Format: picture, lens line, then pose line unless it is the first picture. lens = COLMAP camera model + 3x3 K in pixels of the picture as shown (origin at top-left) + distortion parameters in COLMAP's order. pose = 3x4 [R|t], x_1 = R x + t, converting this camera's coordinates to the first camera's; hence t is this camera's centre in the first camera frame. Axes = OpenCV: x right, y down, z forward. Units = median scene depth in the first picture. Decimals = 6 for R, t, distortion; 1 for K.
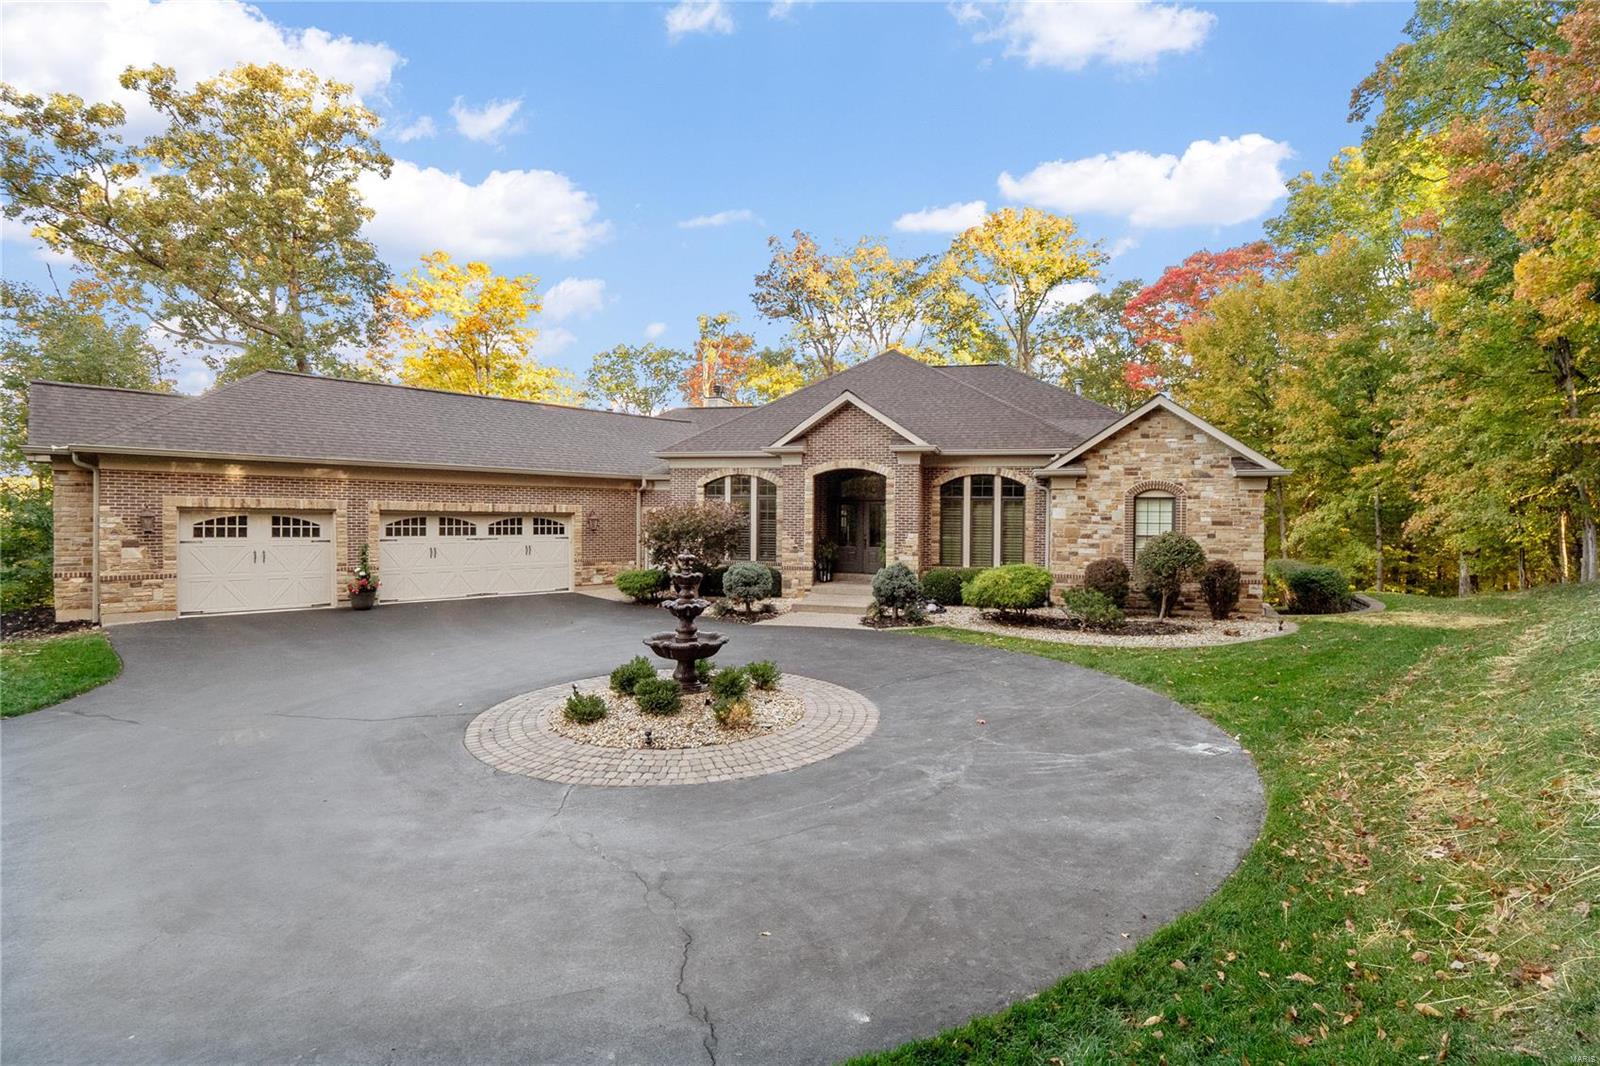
lens RADIAL K [[764.1, 0, 804.9], [0, 764.1, 532.7], [0, 0, 1]] dist [-0.002572, -0.009500]
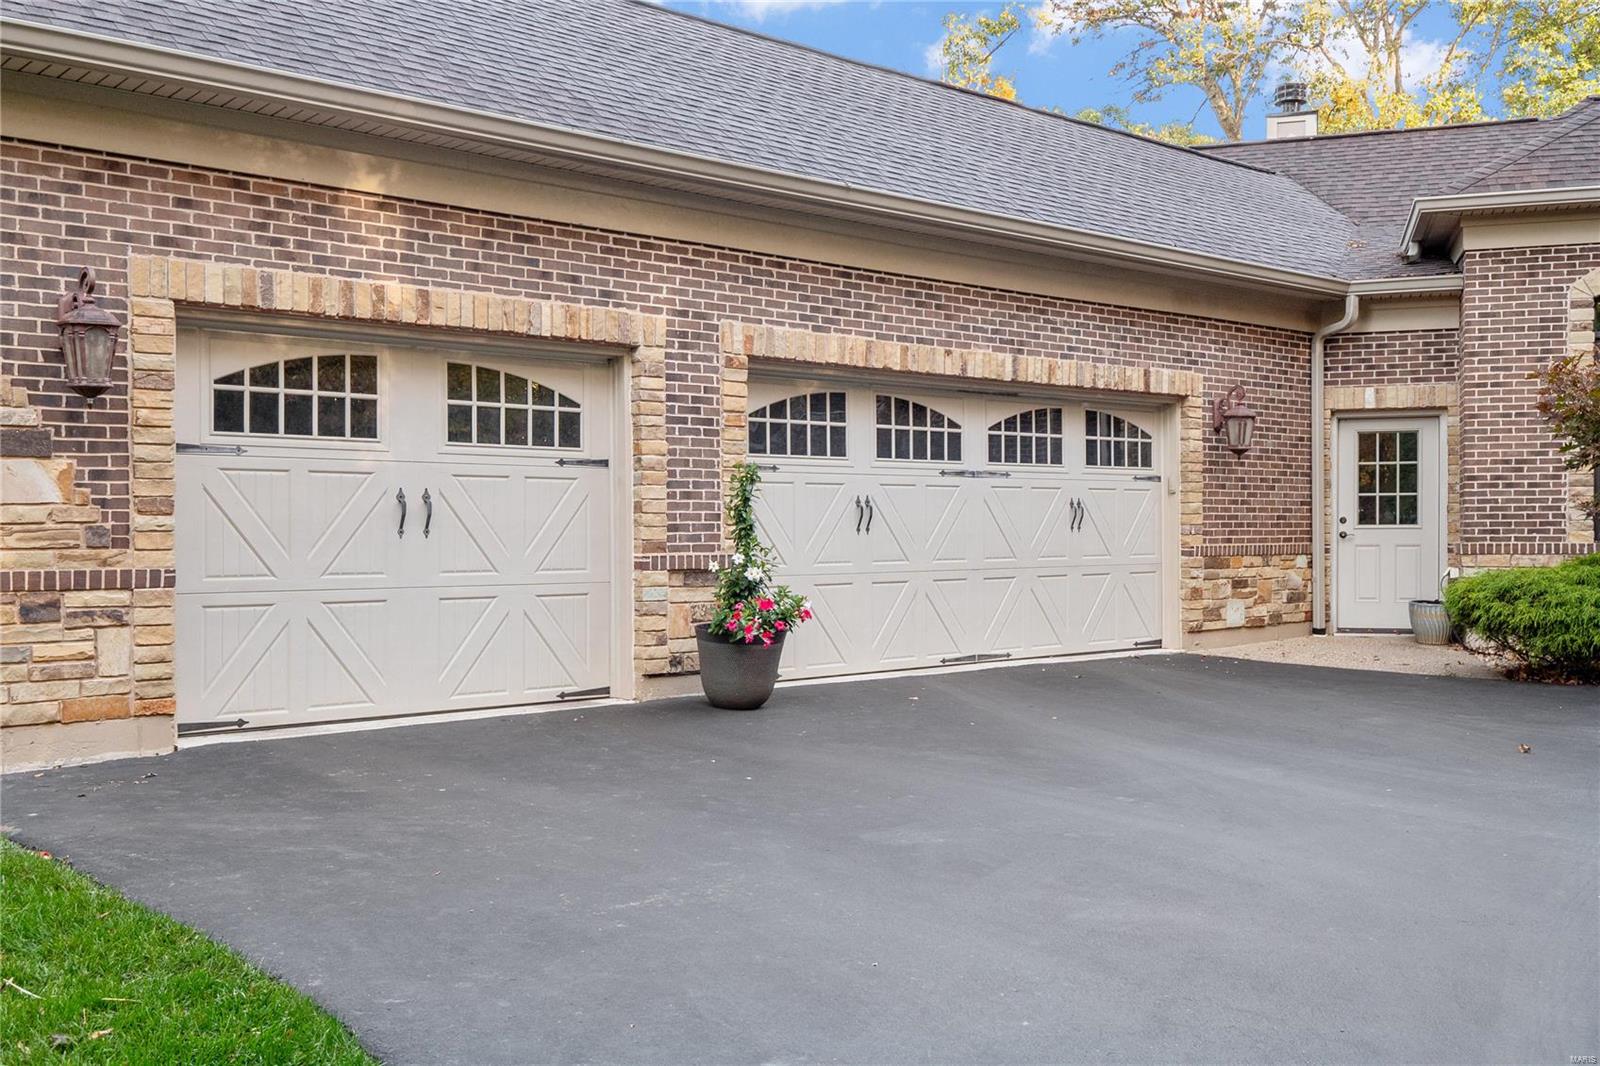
lens RADIAL K [[1570.4, 0, 800.0], [0, 1570.4, 533.0], [0, 0, 1]] dist [0.074250, -0.156090]
pose [[0.998477, -0.015274, -0.053010, -0.503433], [0.014301, 0.999723, -0.018700, 0.046202], [0.053281, 0.017913, 0.998419, 0.417408]]
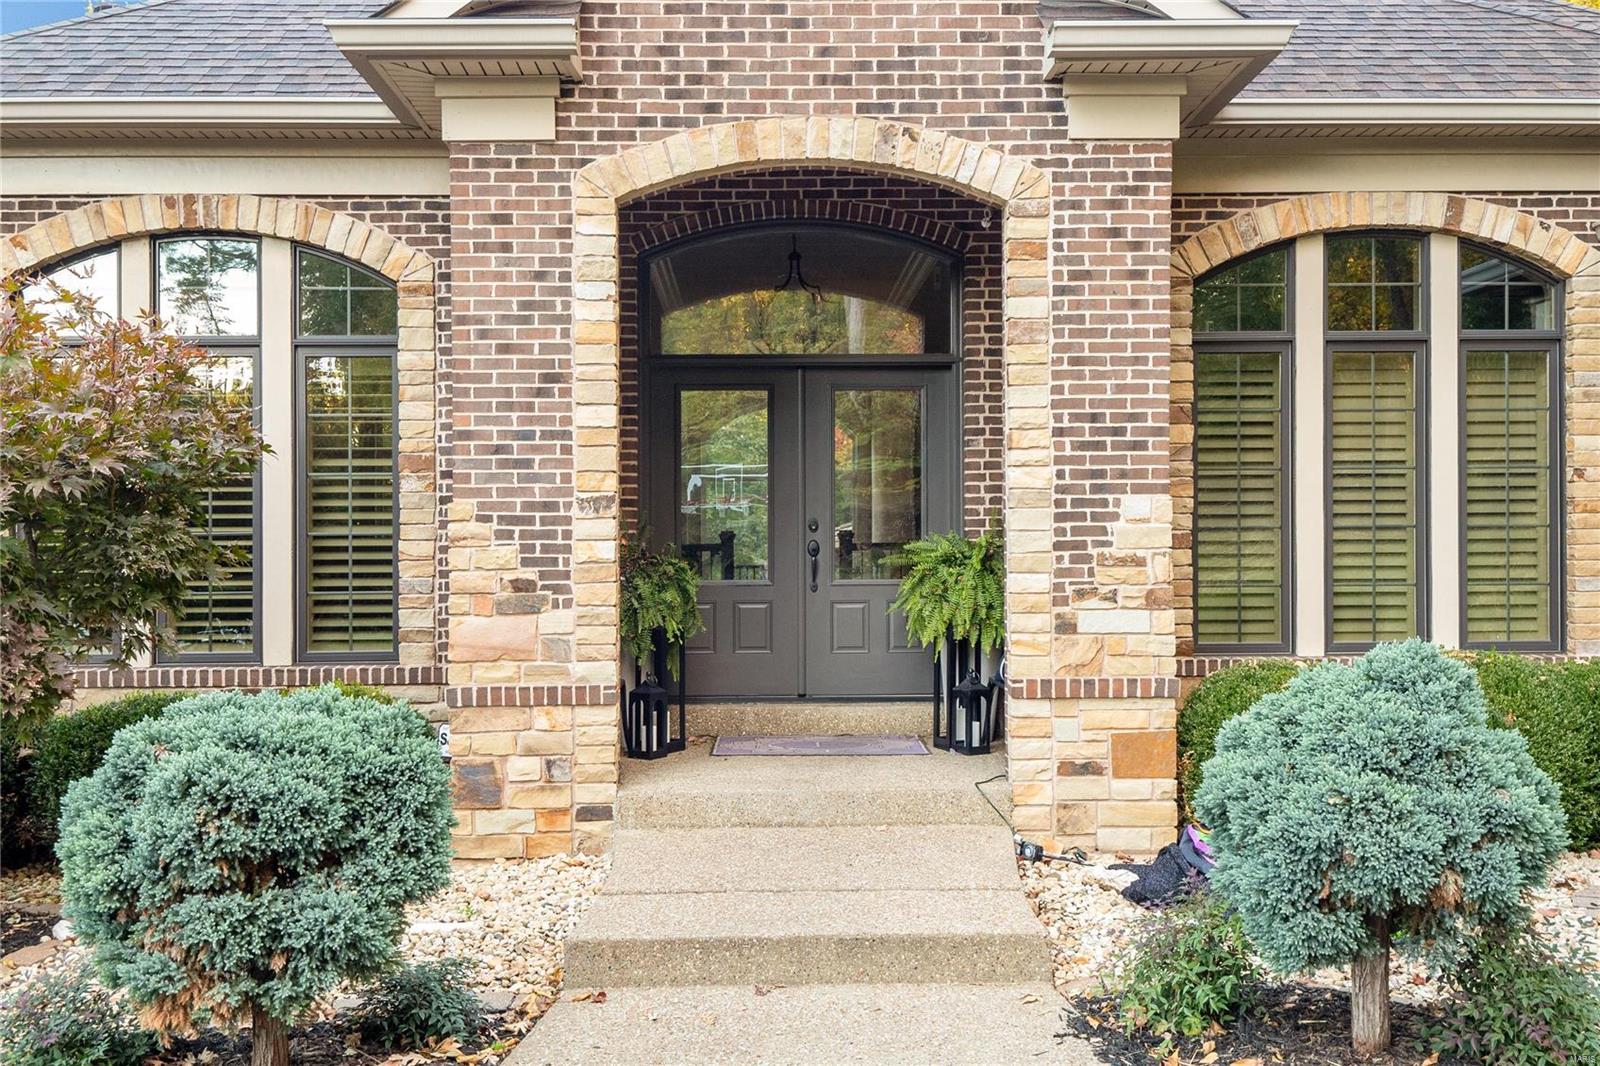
lens RADIAL K [[1570.4, 0, 800.0], [0, 1570.4, 533.0], [0, 0, 1]] dist [0.074250, -0.156090]
pose [[0.963339, -0.017090, 0.267742, -0.054831], [0.025042, 0.999340, -0.026314, 0.020049], [-0.267115, 0.032054, 0.963131, 0.665884]]
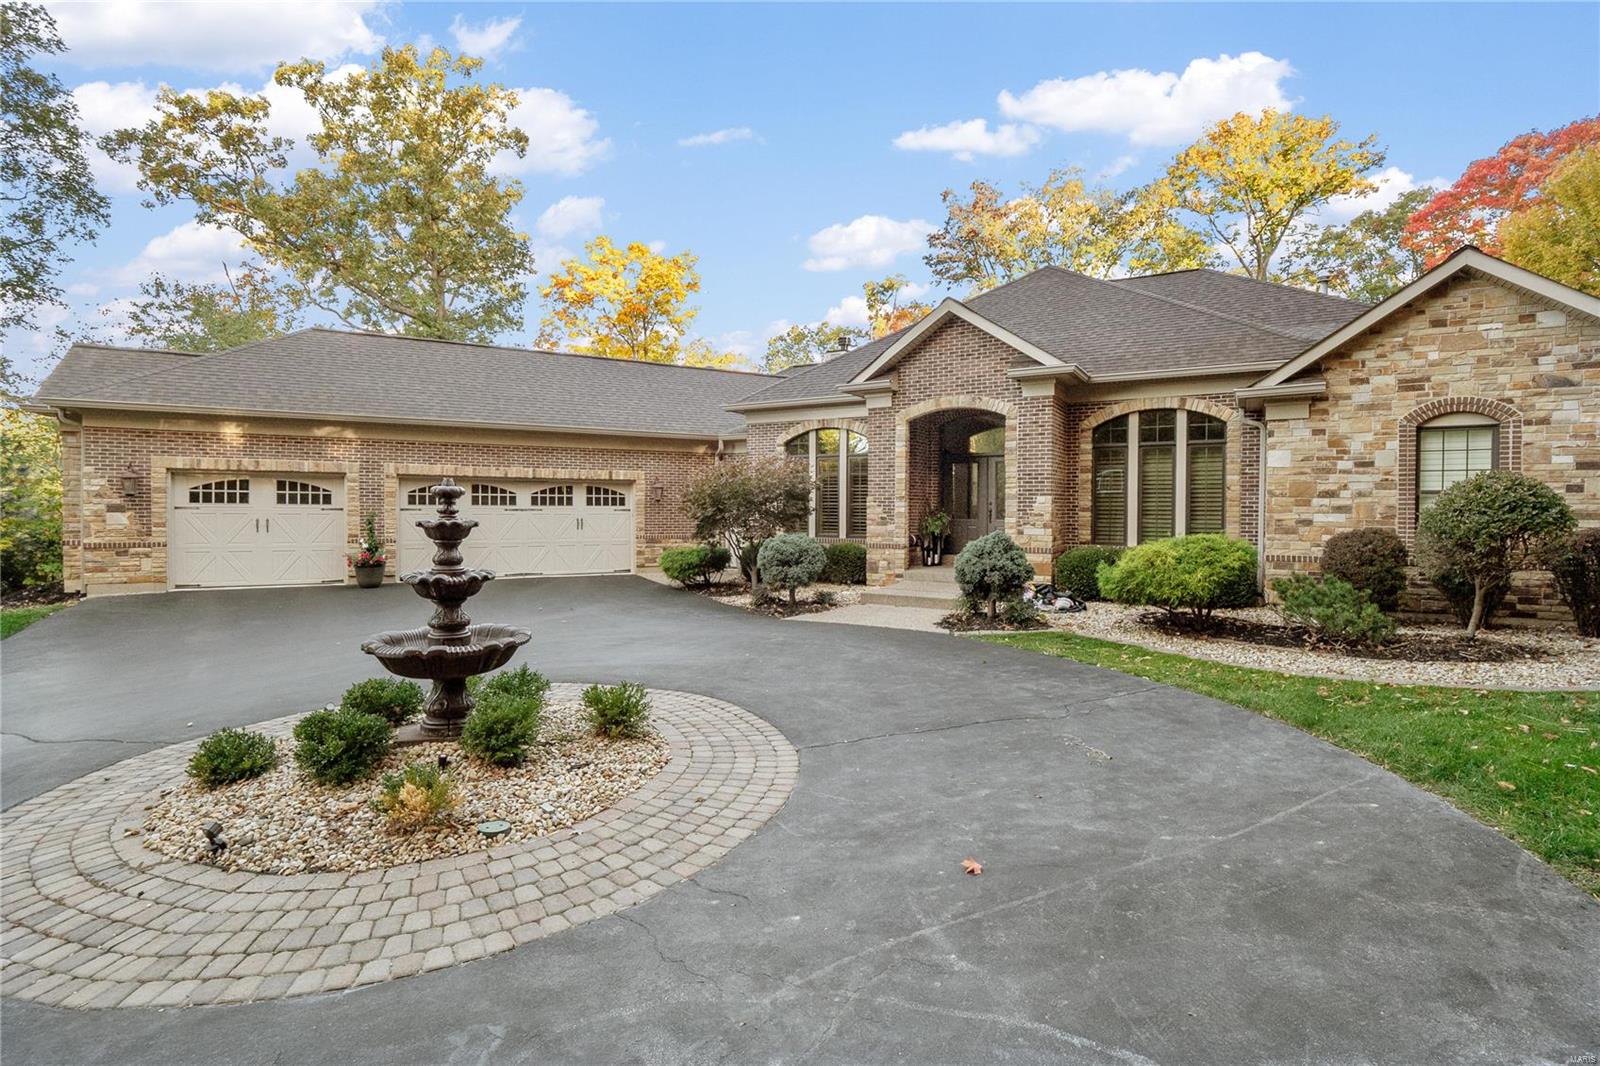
lens RADIAL K [[764.1, 0, 804.9], [0, 764.1, 532.7], [0, 0, 1]] dist [-0.002572, -0.009500]
pose [[0.962175, 0.001568, -0.272429, 0.126796], [0.000161, 0.999980, 0.006322, 0.031301], [0.272434, -0.006127, 0.962155, 0.285261]]
